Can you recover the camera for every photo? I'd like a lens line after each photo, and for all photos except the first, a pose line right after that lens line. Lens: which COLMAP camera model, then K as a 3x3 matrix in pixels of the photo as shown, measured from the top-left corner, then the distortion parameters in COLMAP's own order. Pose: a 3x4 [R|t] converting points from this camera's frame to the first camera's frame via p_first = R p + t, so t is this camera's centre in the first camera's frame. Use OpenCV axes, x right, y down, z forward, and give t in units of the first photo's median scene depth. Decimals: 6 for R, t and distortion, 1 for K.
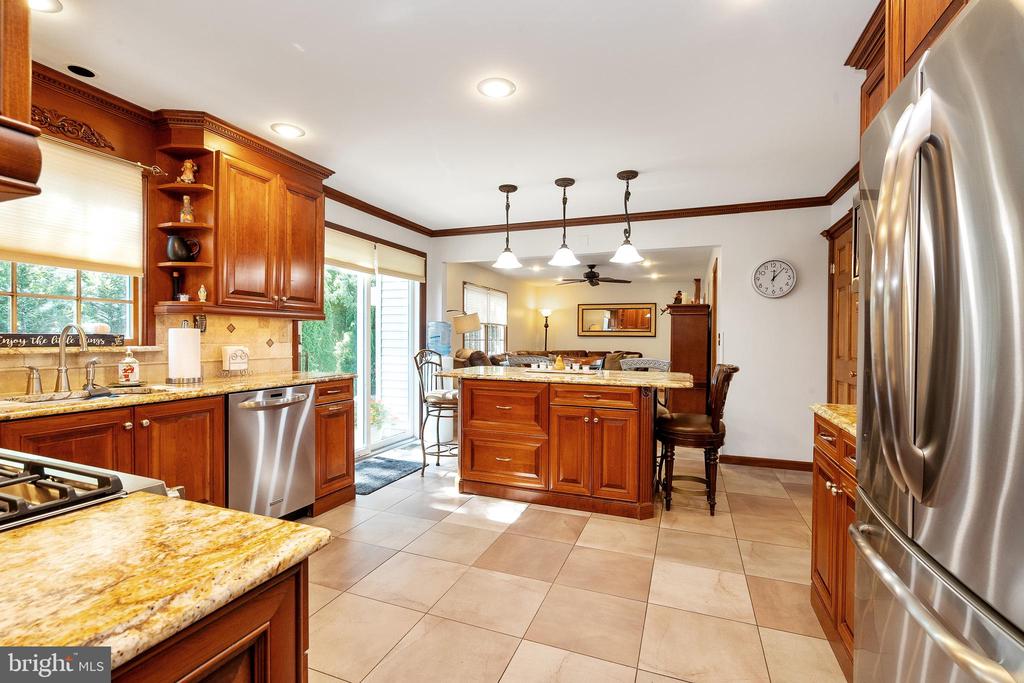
lens RADIAL K [[460.9, 0, 510.2], [0, 460.9, 344.9], [0, 0, 1]] dist [-0.000626, 0.000042]
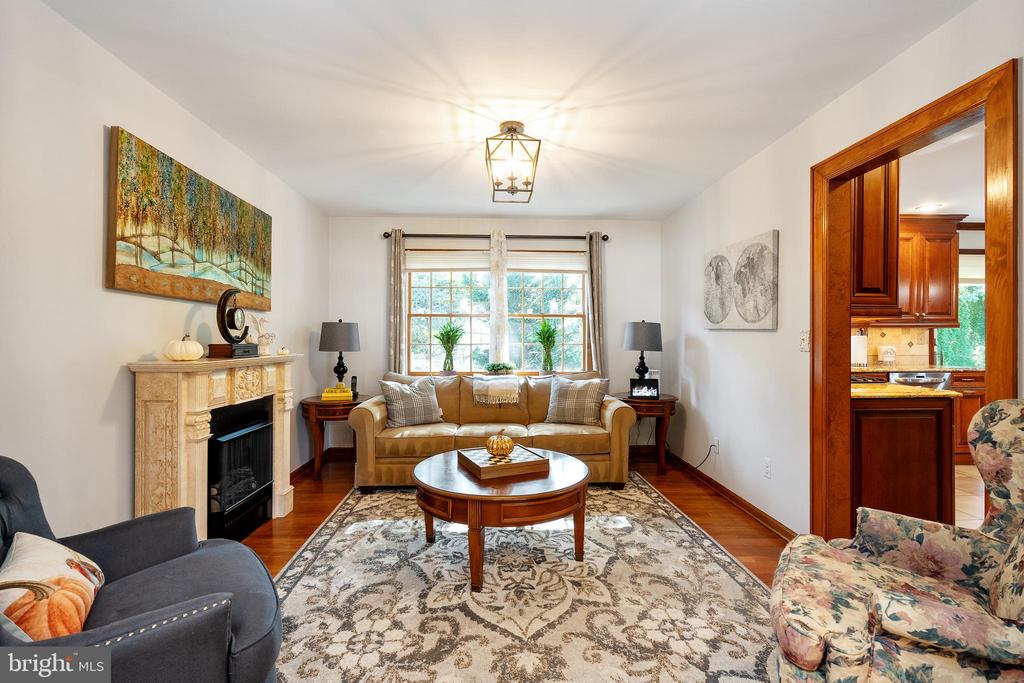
lens RADIAL K [[457.5, 0, 512.0], [0, 457.5, 341.5], [0, 0, 1]] dist [-0.001480, 0.000053]
pose [[0.402249, -0.008070, -0.915495, 0.270445], [-0.009226, 0.999875, -0.012867, 0.015492], [0.915484, 0.013622, 0.402124, -0.674851]]
